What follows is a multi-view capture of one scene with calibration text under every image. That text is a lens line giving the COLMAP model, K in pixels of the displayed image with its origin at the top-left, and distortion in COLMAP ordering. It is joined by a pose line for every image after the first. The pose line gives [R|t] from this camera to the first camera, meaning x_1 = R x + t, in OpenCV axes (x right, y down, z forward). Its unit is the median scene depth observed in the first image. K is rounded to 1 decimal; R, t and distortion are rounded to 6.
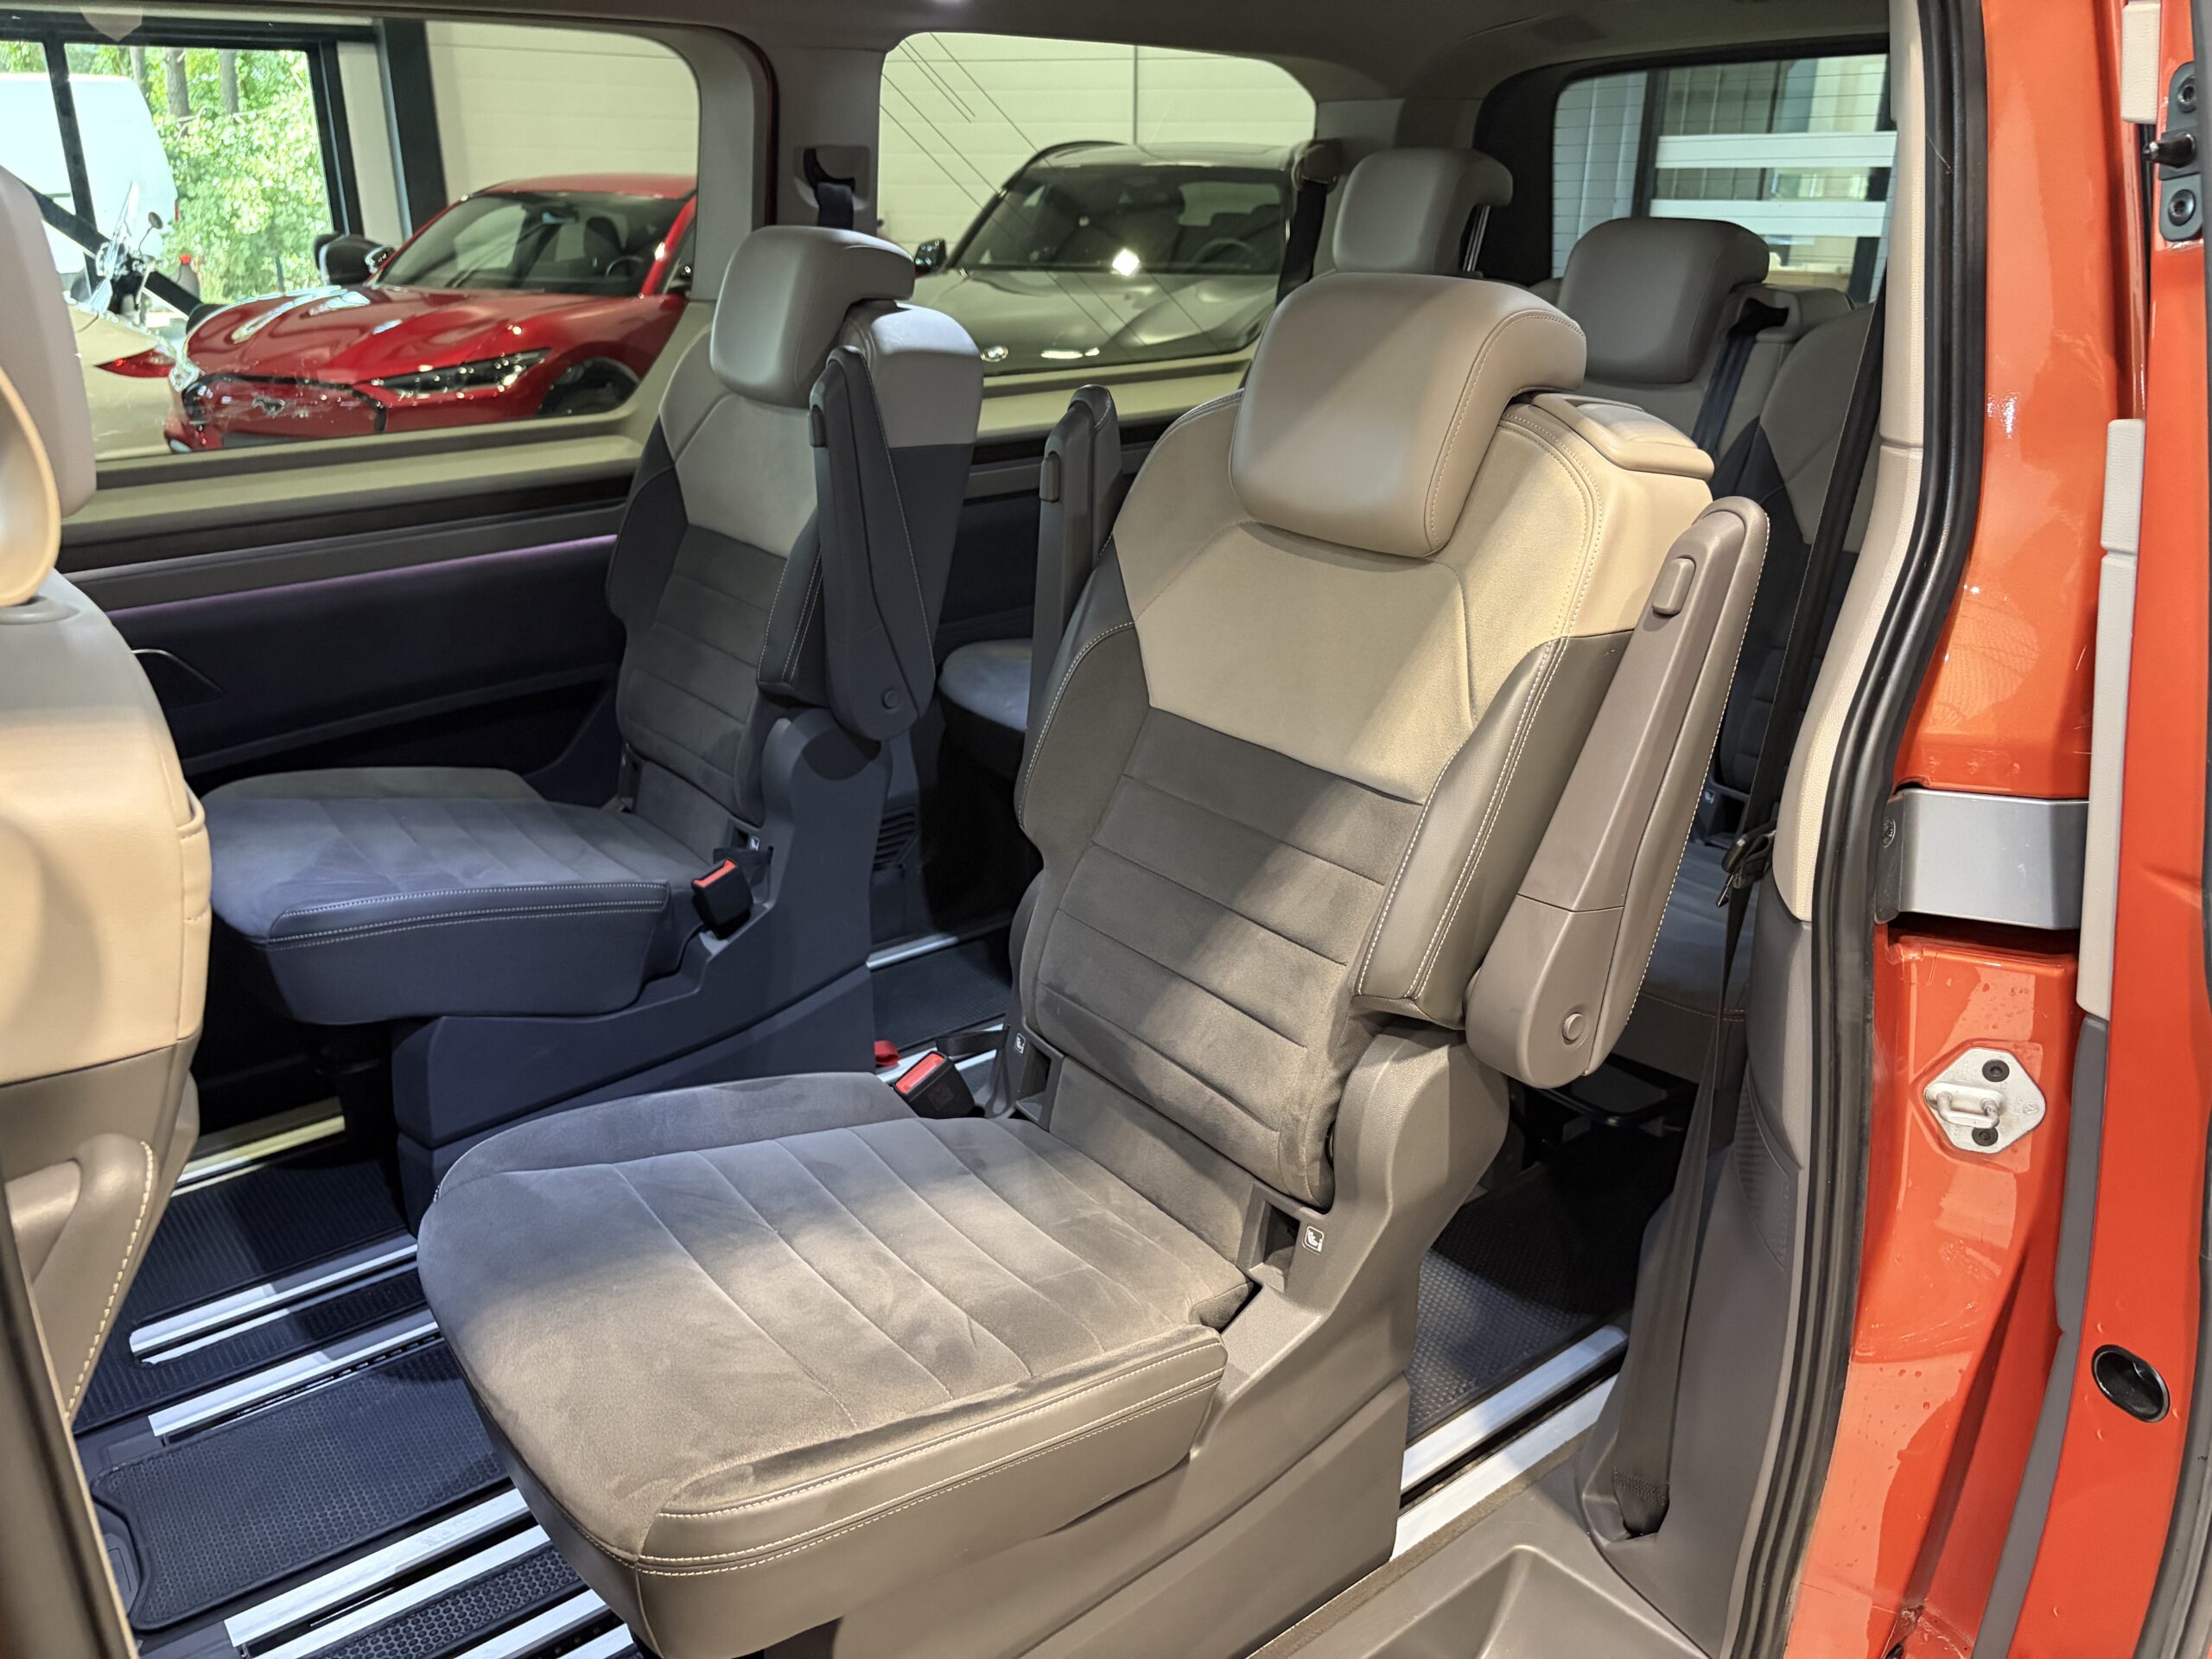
lens RADIAL K [[1678.0, 0, 1119.1], [0, 1678.0, 830.3], [0, 0, 1]] dist [-0.002777, 0.117956]
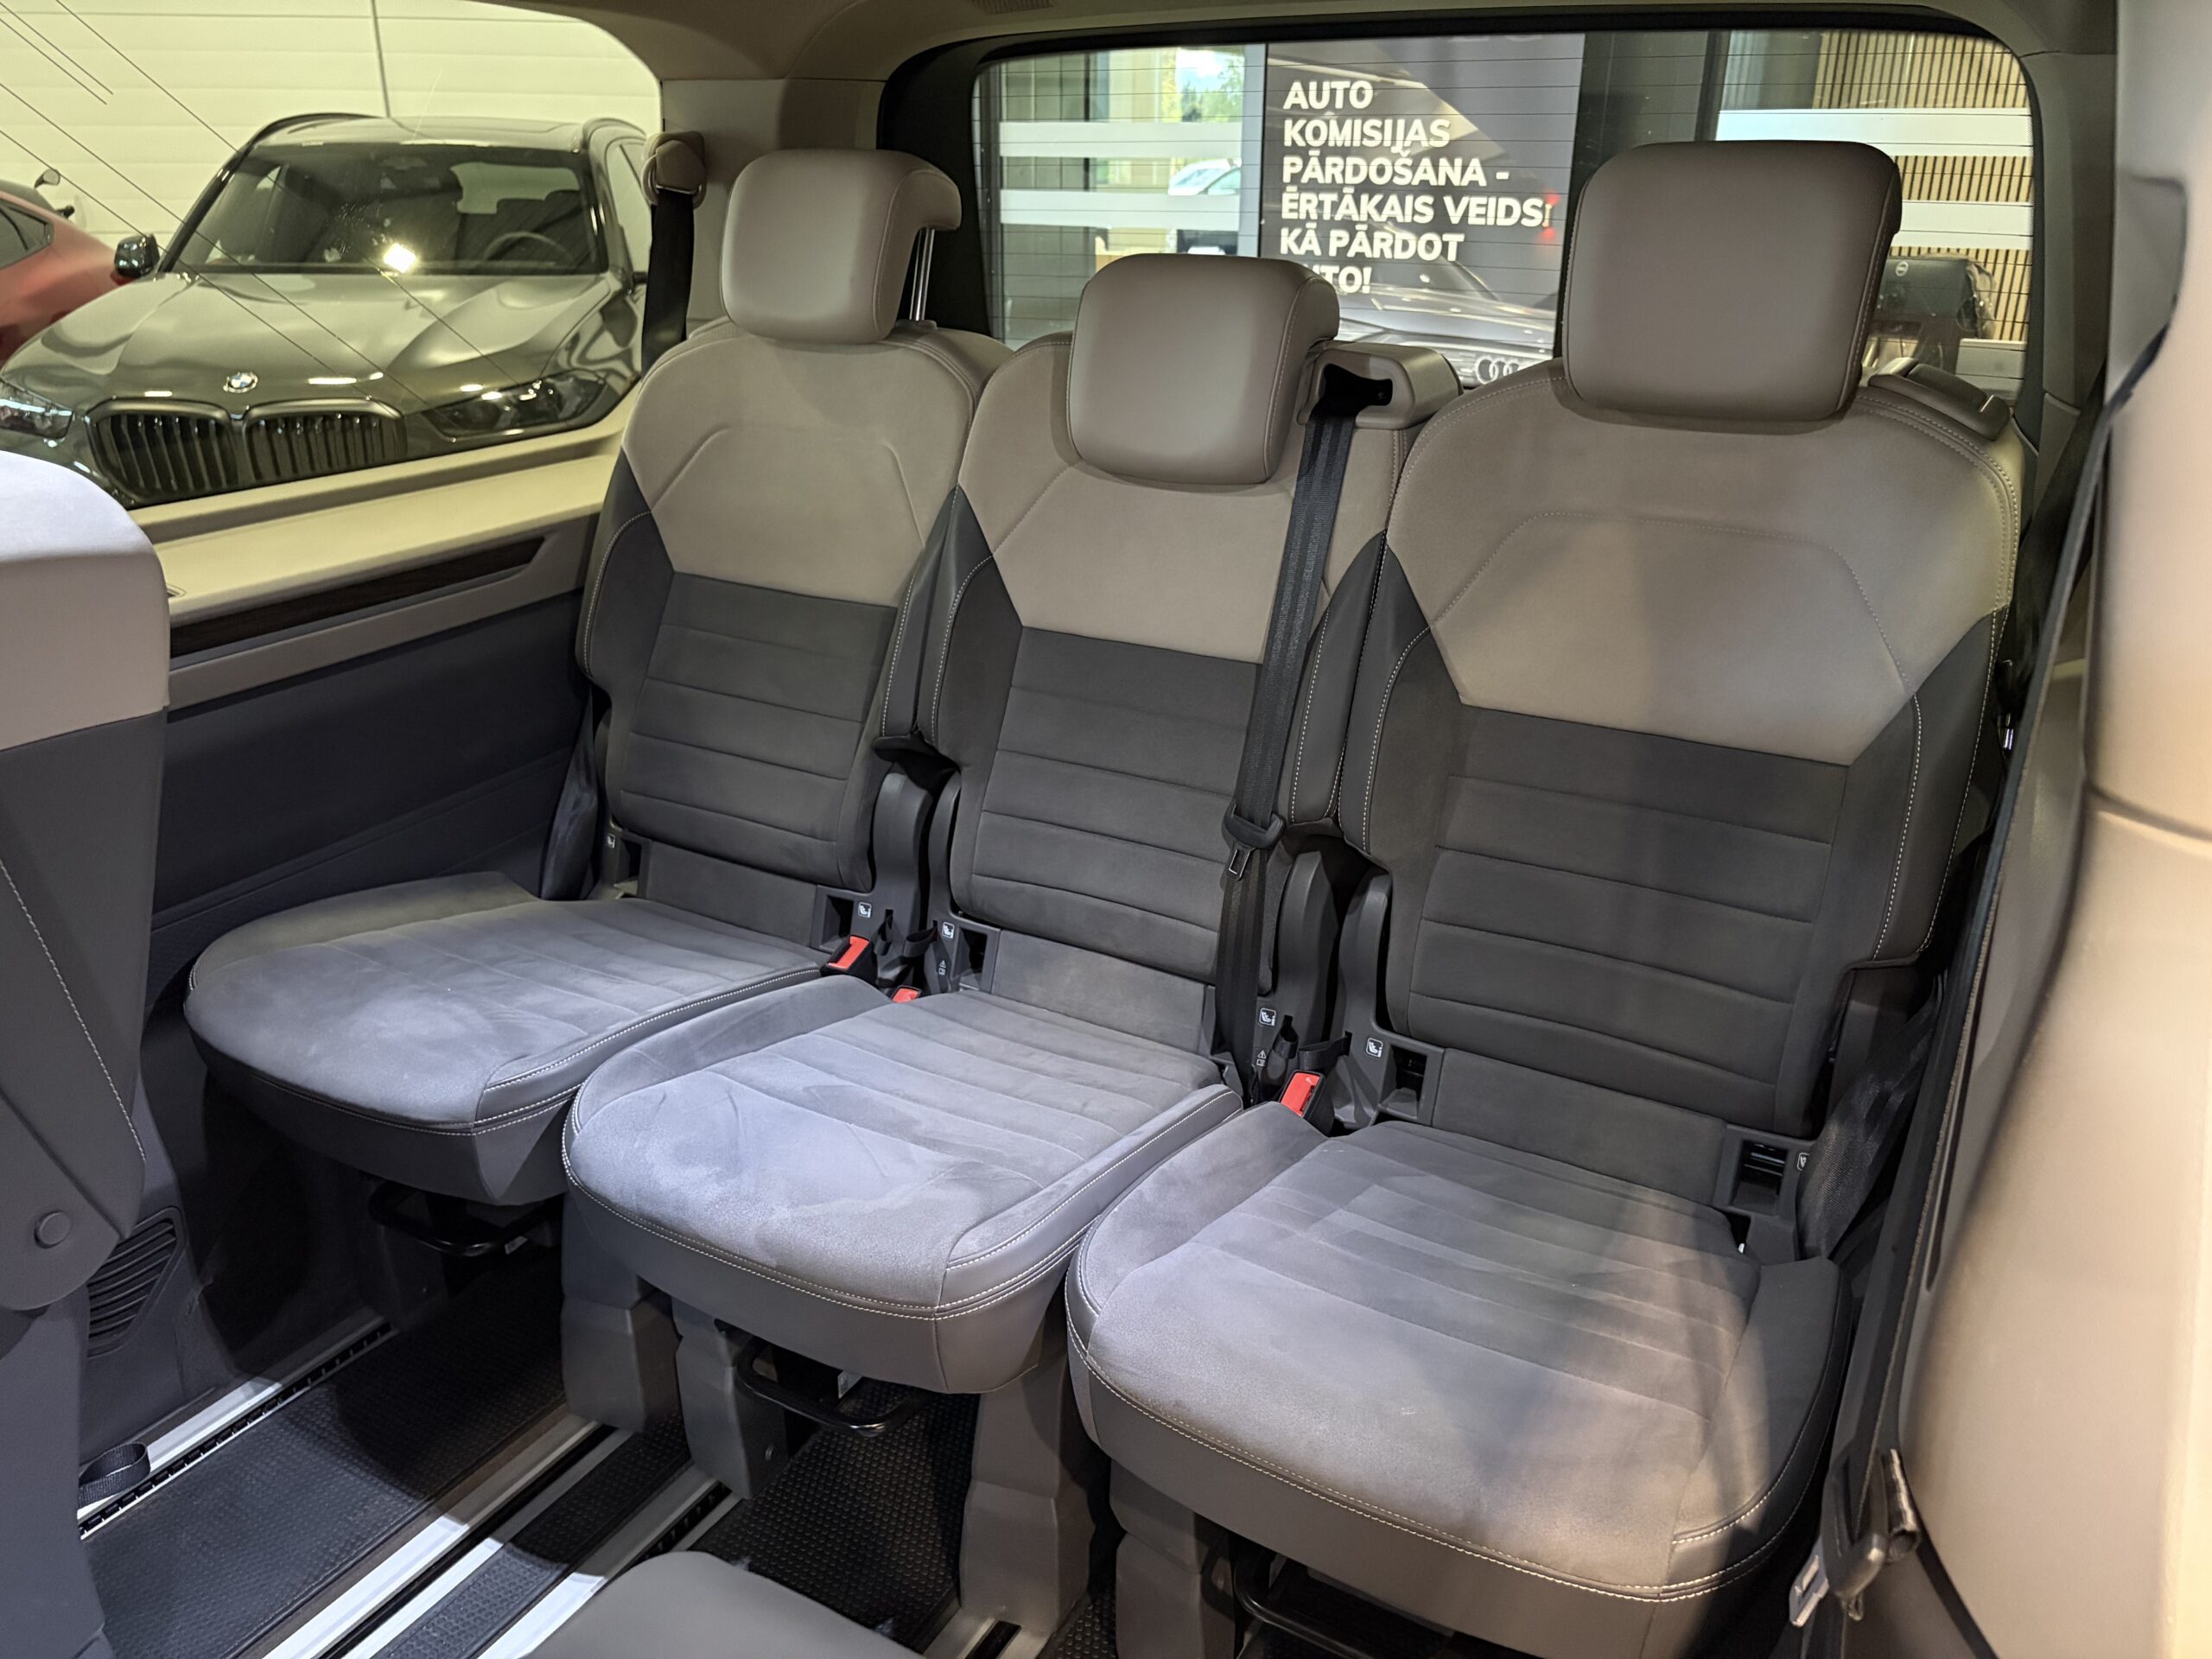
lens RADIAL K [[1699.3, 0, 1106.0], [0, 1699.3, 829.5], [0, 0, 1]] dist [0.003326, 0.008416]
pose [[0.928853, -0.135721, 0.344691, 0.000247], [0.132619, 0.990628, 0.032681, -0.045500], [-0.345897, 0.015356, 0.938147, 0.102559]]
